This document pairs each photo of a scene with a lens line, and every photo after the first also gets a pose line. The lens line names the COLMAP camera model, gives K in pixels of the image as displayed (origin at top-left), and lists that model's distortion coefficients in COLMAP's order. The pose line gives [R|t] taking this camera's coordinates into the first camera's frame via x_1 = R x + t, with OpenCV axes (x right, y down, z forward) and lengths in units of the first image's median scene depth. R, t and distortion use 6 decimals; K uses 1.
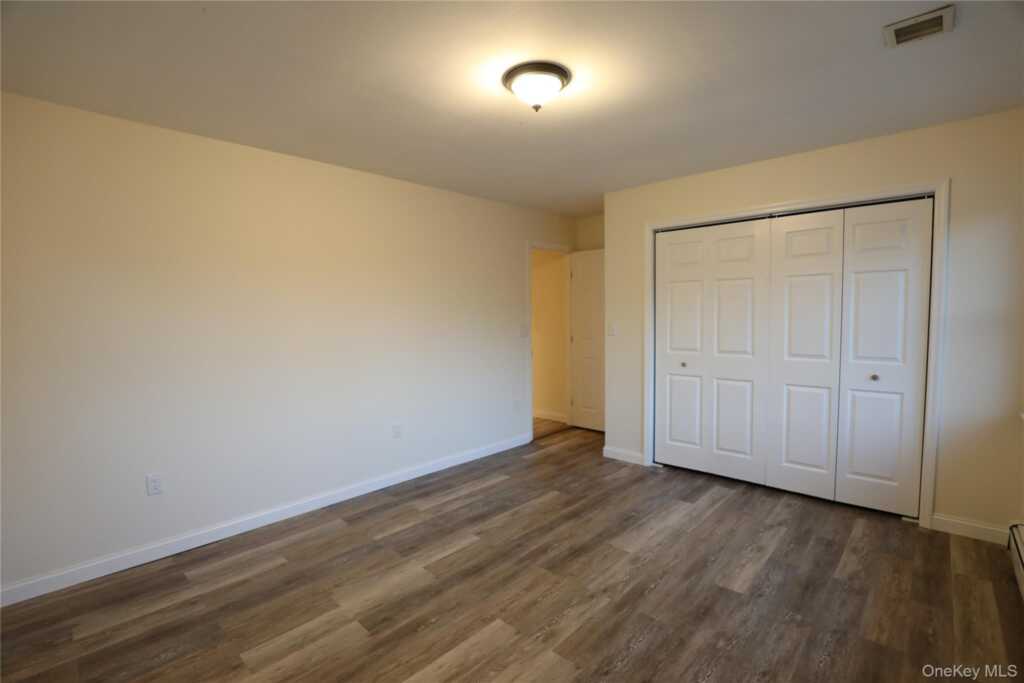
lens RADIAL K [[468.5, 0, 506.2], [0, 468.5, 342.5], [0, 0, 1]] dist [-0.020318, 0.000209]
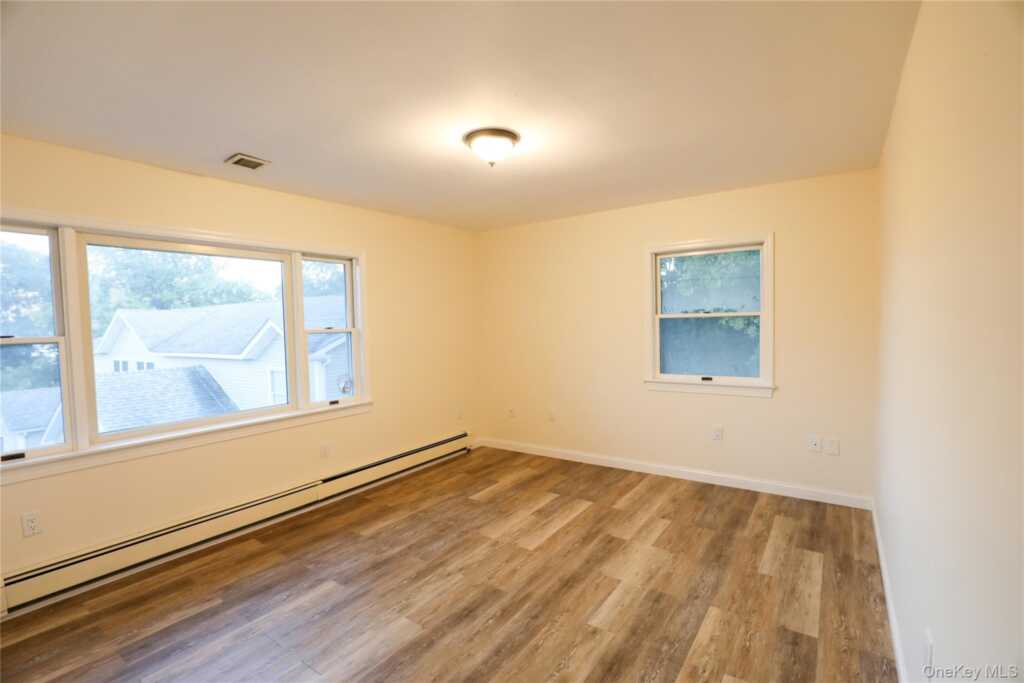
lens RADIAL K [[468.5, 0, 506.2], [0, 468.5, 342.5], [0, 0, 1]] dist [-0.020318, 0.000209]
pose [[-0.989361, 0.045797, -0.138089, 0.198367], [0.030830, 0.993603, 0.108639, -0.158564], [0.142181, 0.103226, -0.984444, 2.046260]]
